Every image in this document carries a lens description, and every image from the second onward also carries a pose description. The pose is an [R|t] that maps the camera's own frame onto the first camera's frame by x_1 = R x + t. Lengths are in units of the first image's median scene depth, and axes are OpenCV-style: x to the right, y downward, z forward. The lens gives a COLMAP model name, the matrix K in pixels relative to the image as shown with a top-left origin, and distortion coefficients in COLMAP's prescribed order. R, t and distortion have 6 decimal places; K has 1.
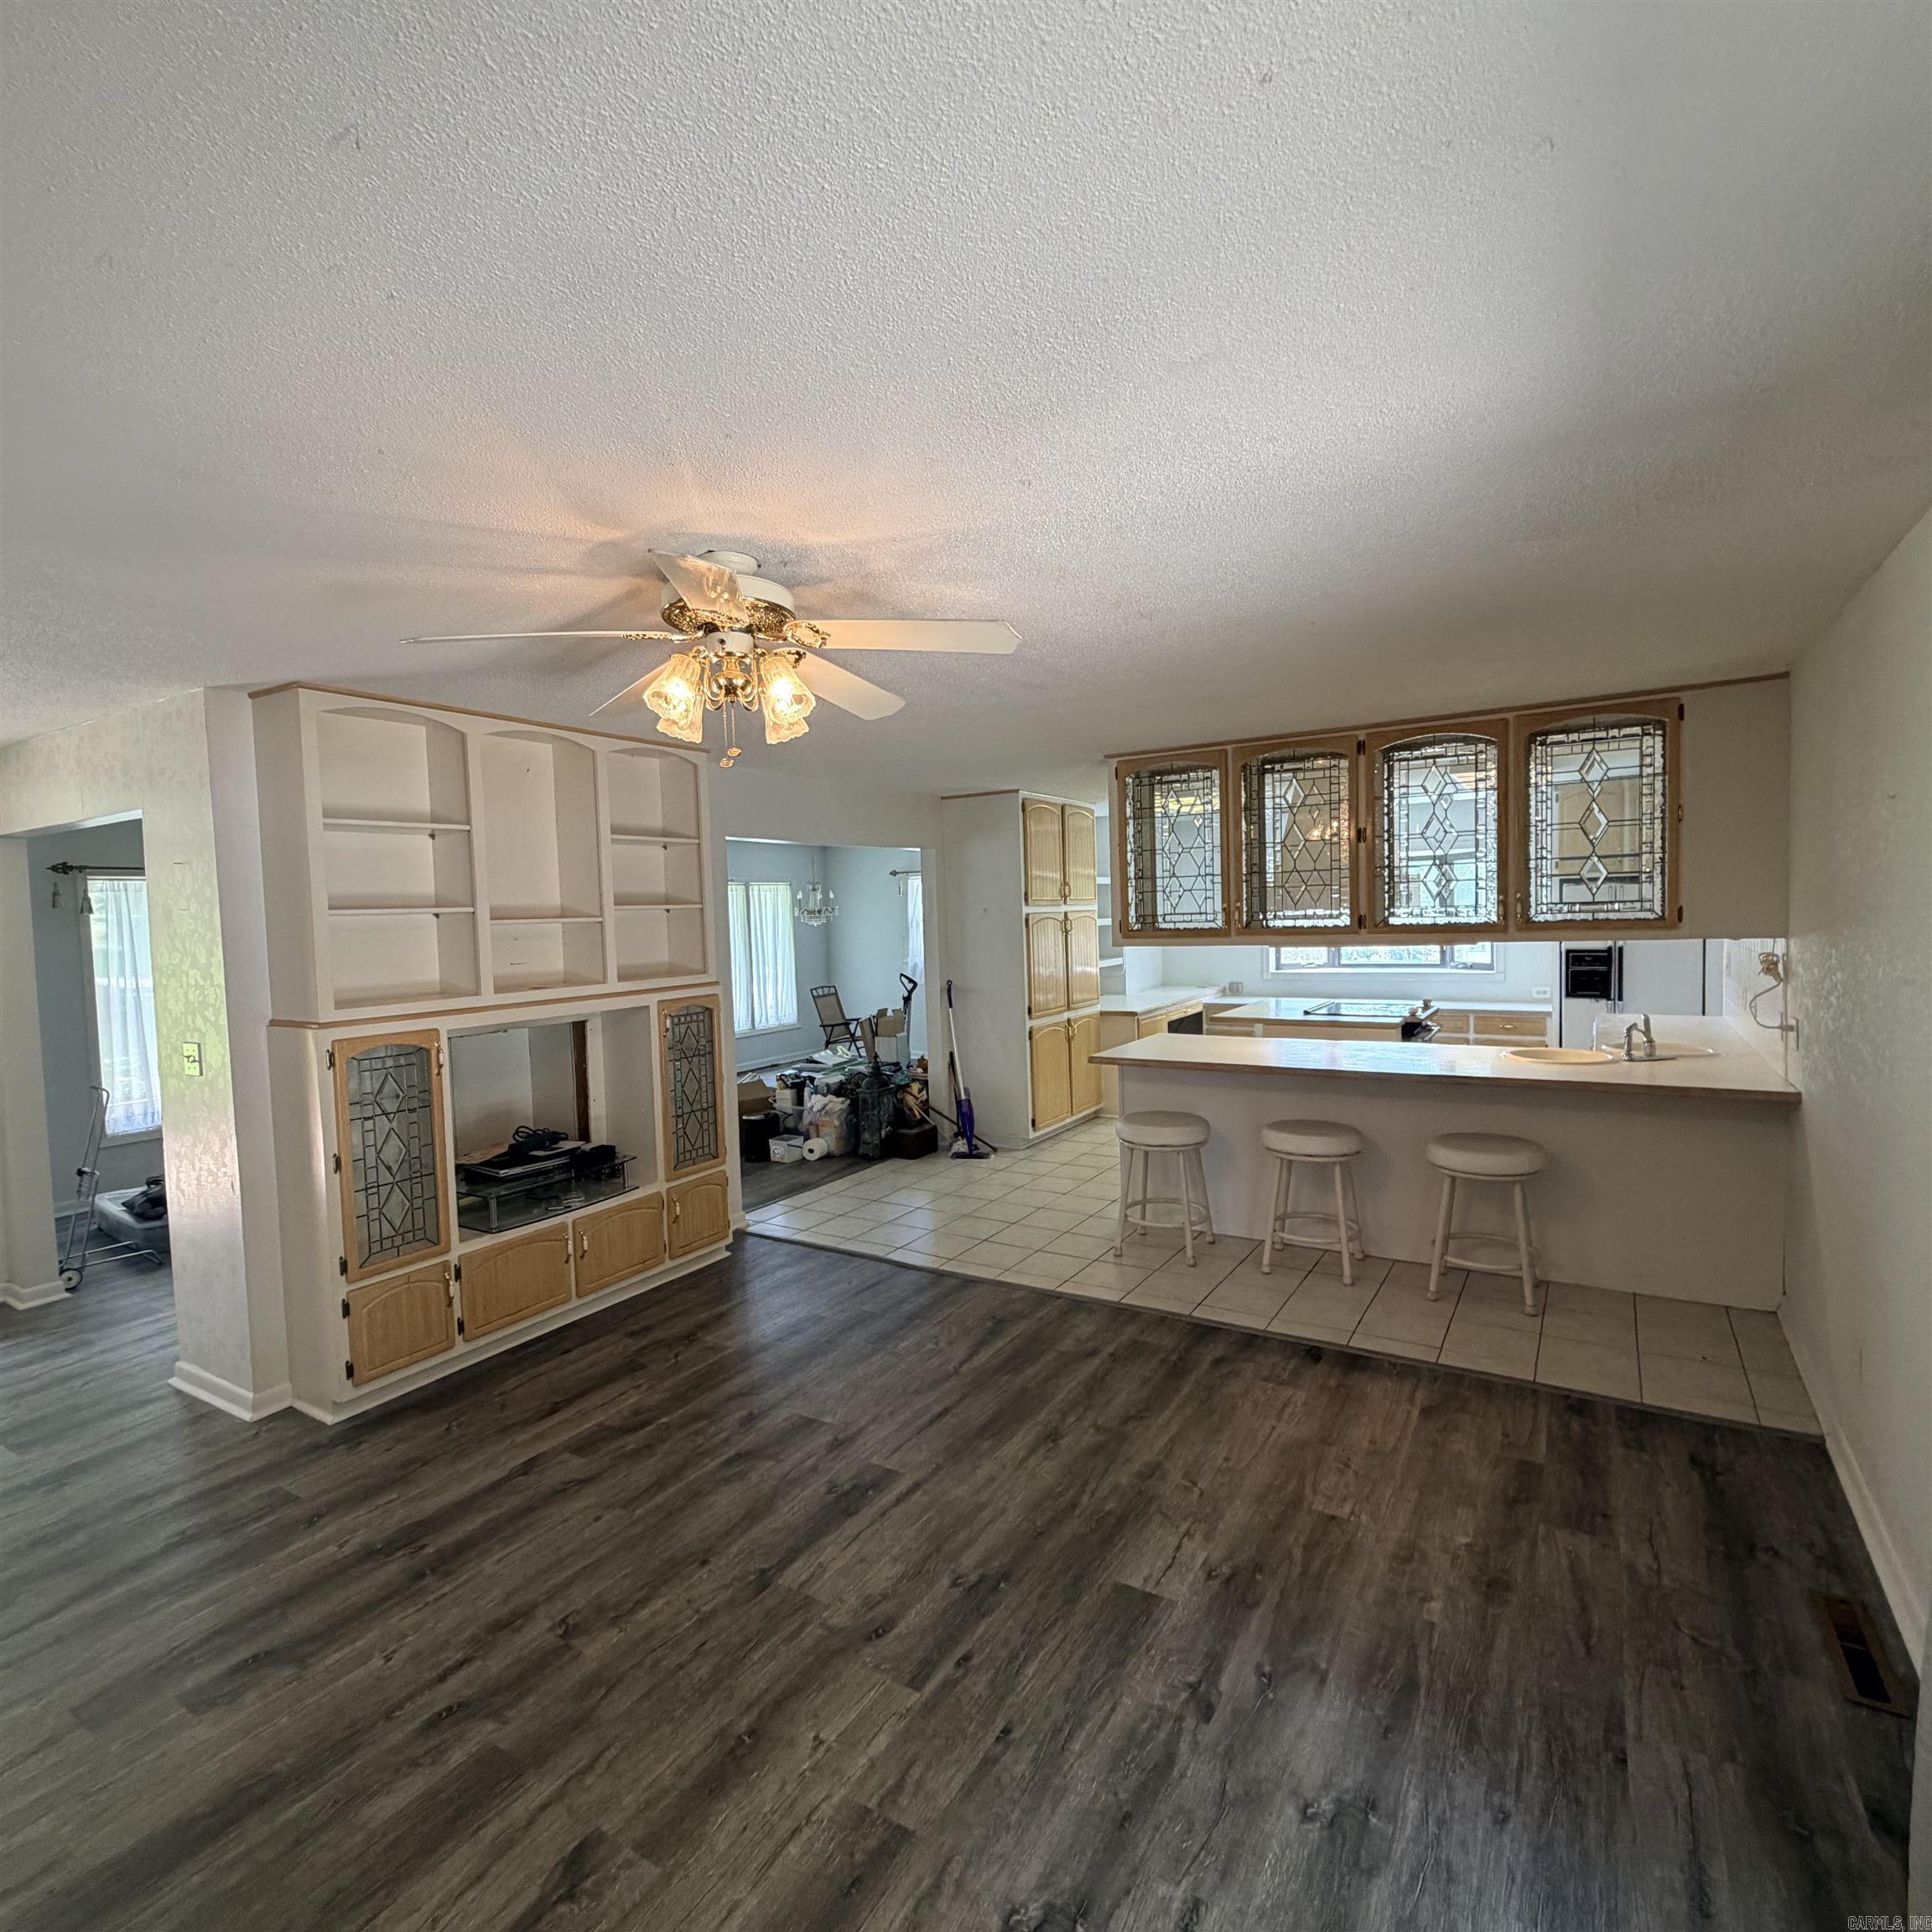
lens RADIAL K [[1025.3, 0, 960.7], [0, 1025.3, 970.7], [0, 0, 1]] dist [-0.000485, -0.000873]
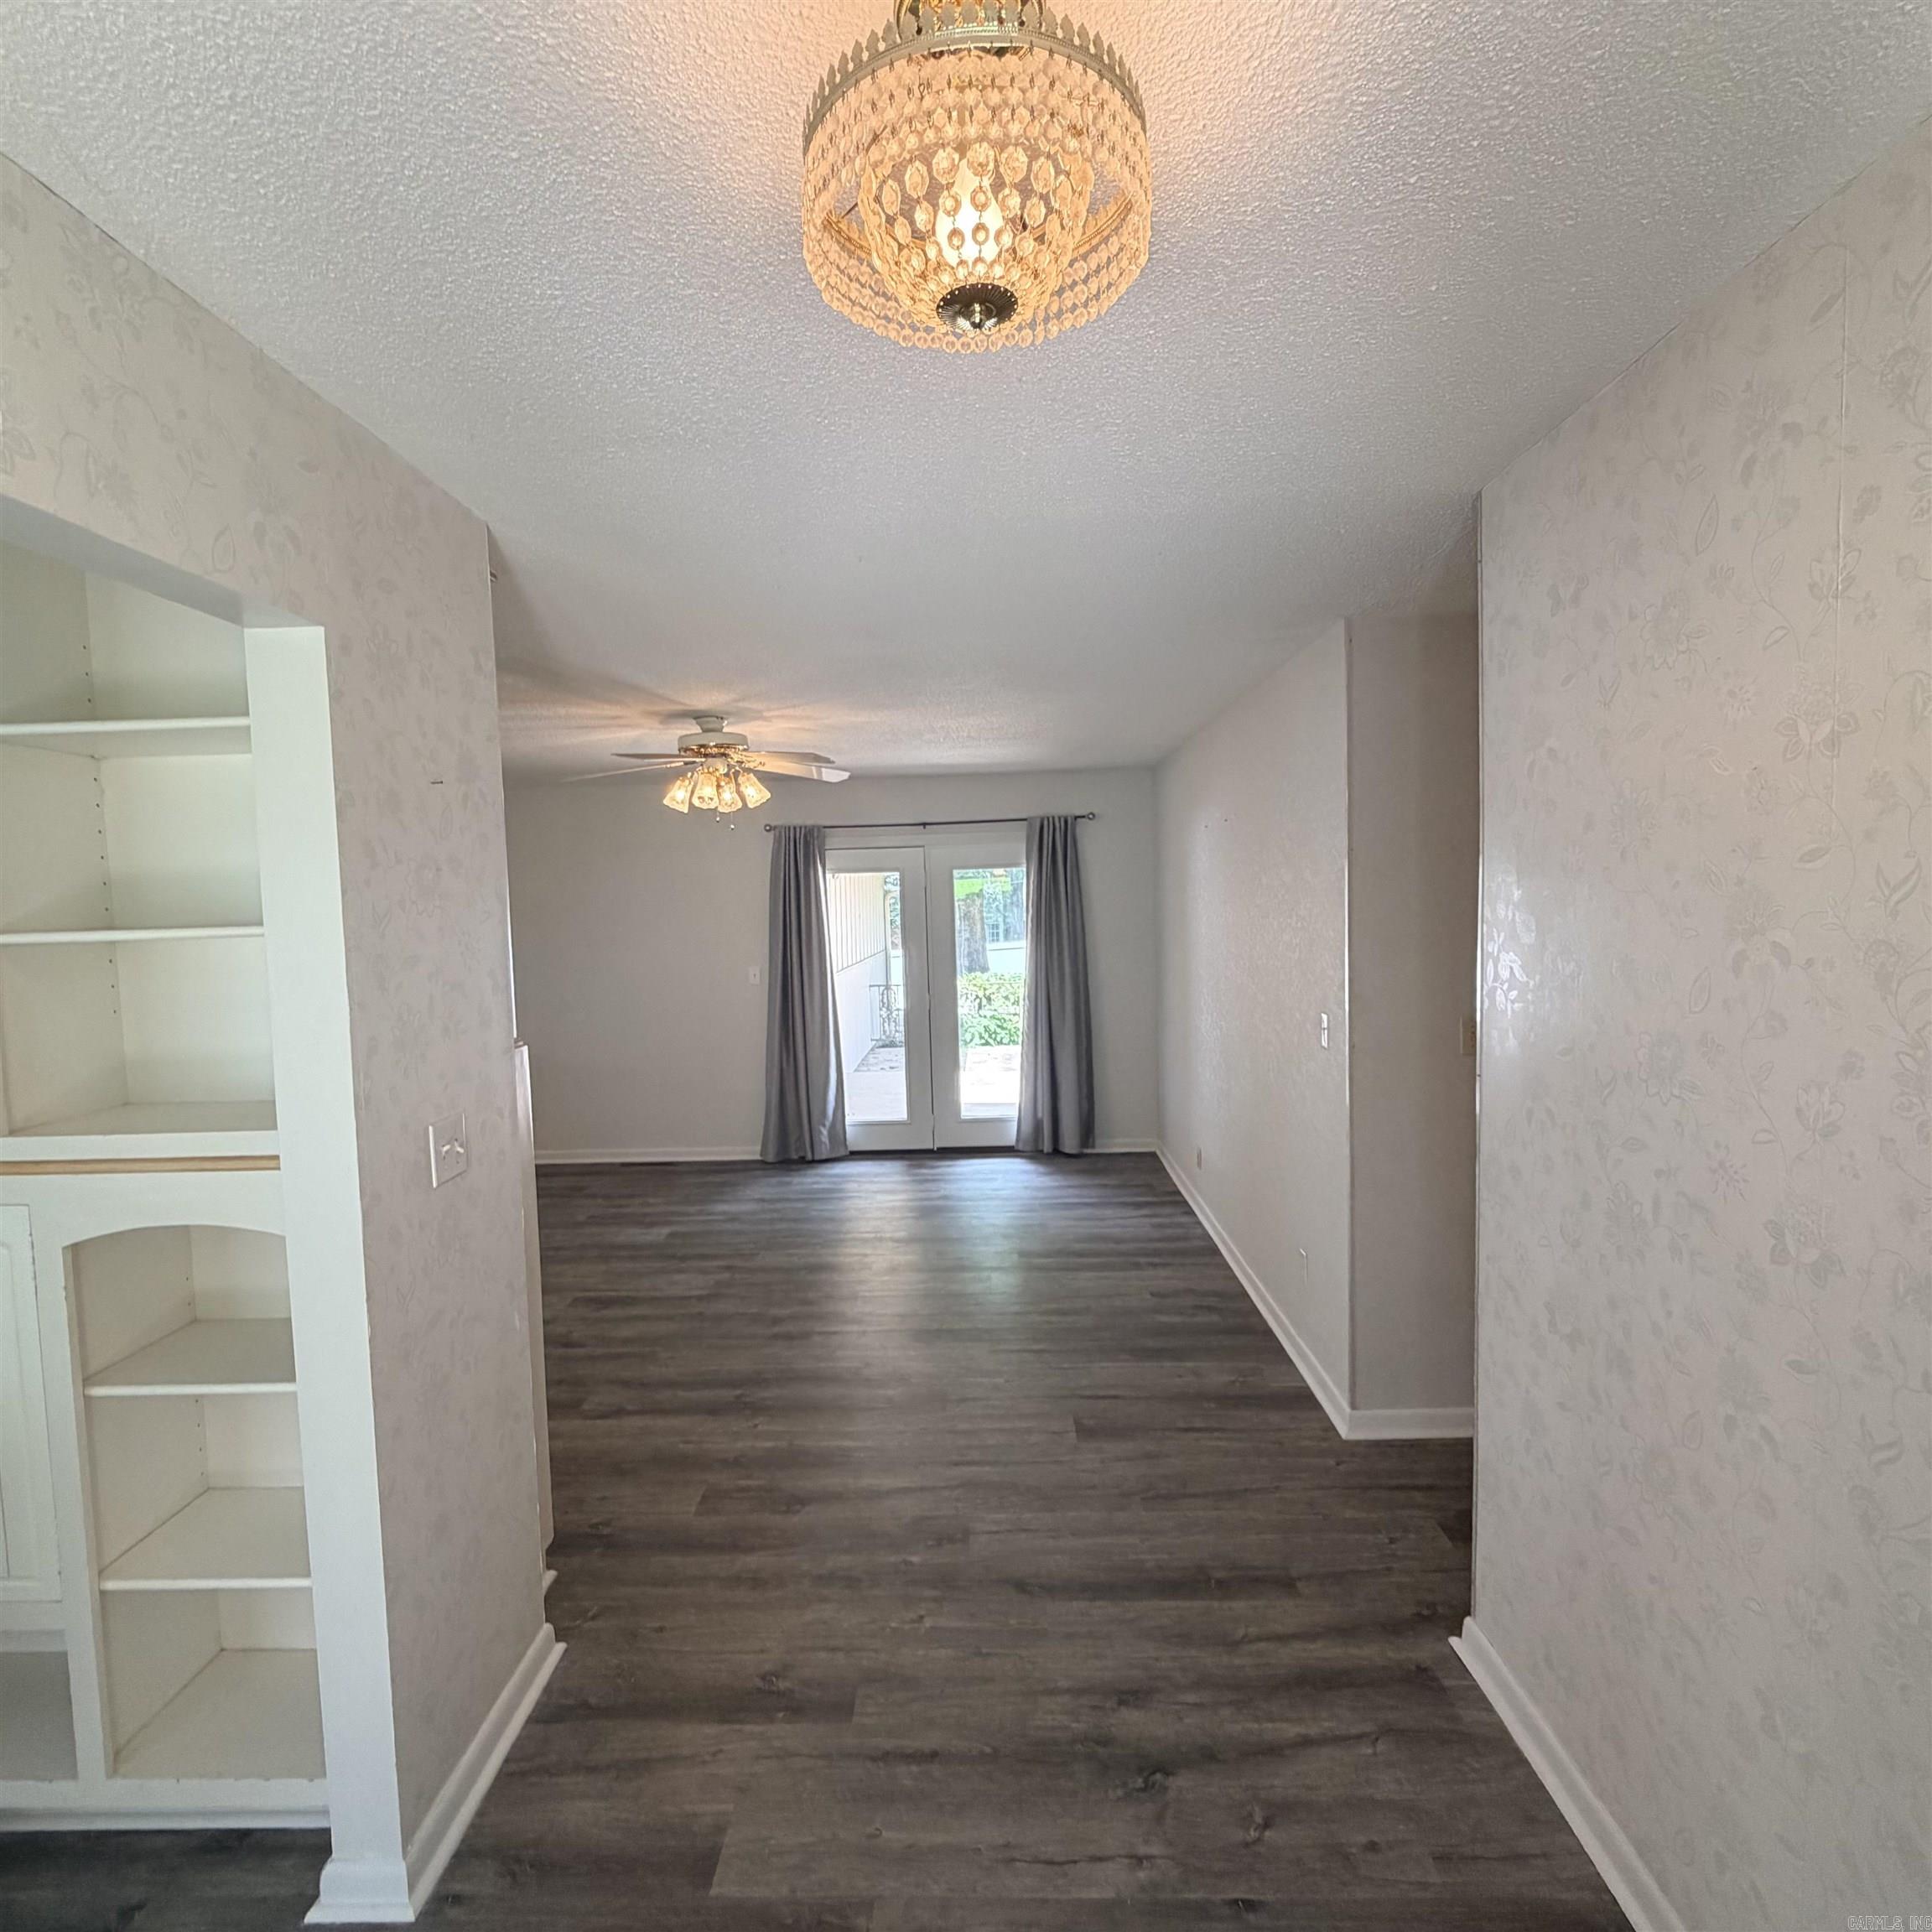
lens RADIAL K [[1025.3, 0, 967.5], [0, 1025.3, 955.1], [0, 0, 1]] dist [-0.000485, -0.000873]
pose [[-0.511222, -0.003008, 0.859443, -1.394609], [0.088180, 0.994533, 0.055933, -0.020144], [-0.854913, 0.104380, -0.508162, 1.066177]]
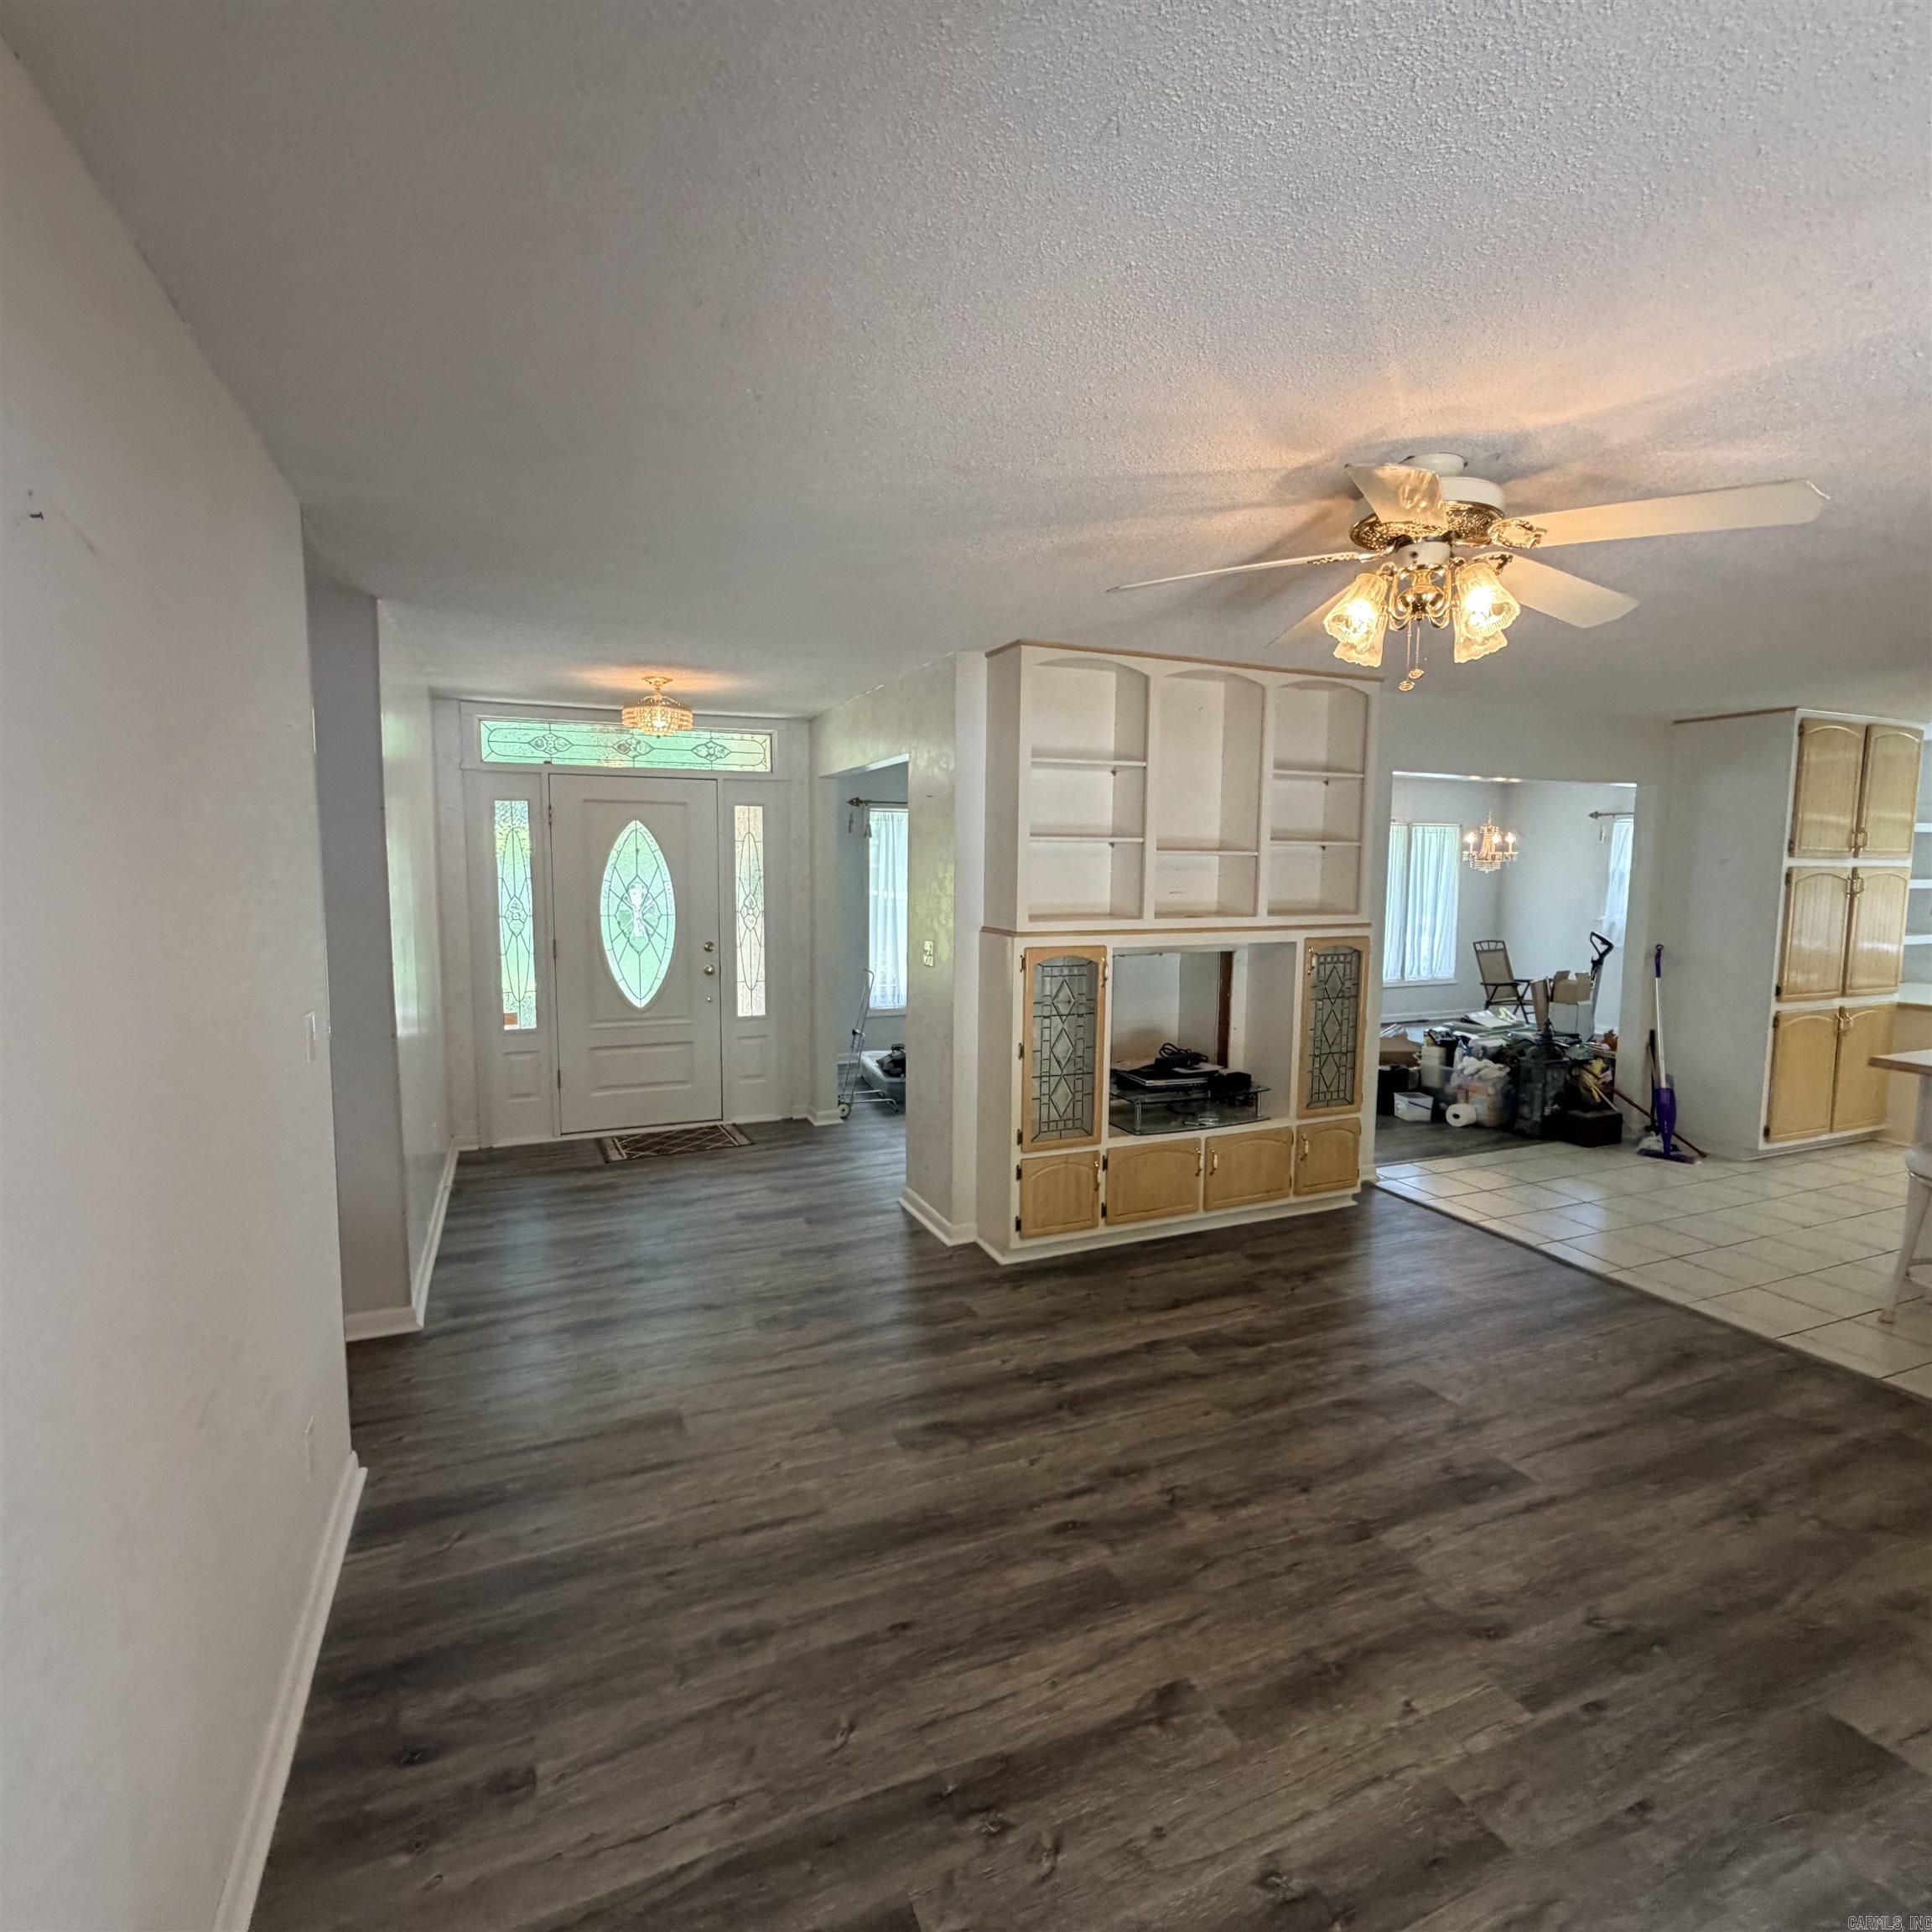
lens RADIAL K [[1025.3, 0, 958.5], [0, 1025.3, 969.9], [0, 0, 1]] dist [-0.000485, -0.000873]
pose [[0.816902, 0.096811, -0.568593, -0.002609], [-0.065013, 0.994986, 0.076005, 0.008569], [0.573100, -0.025122, 0.819100, -0.010312]]
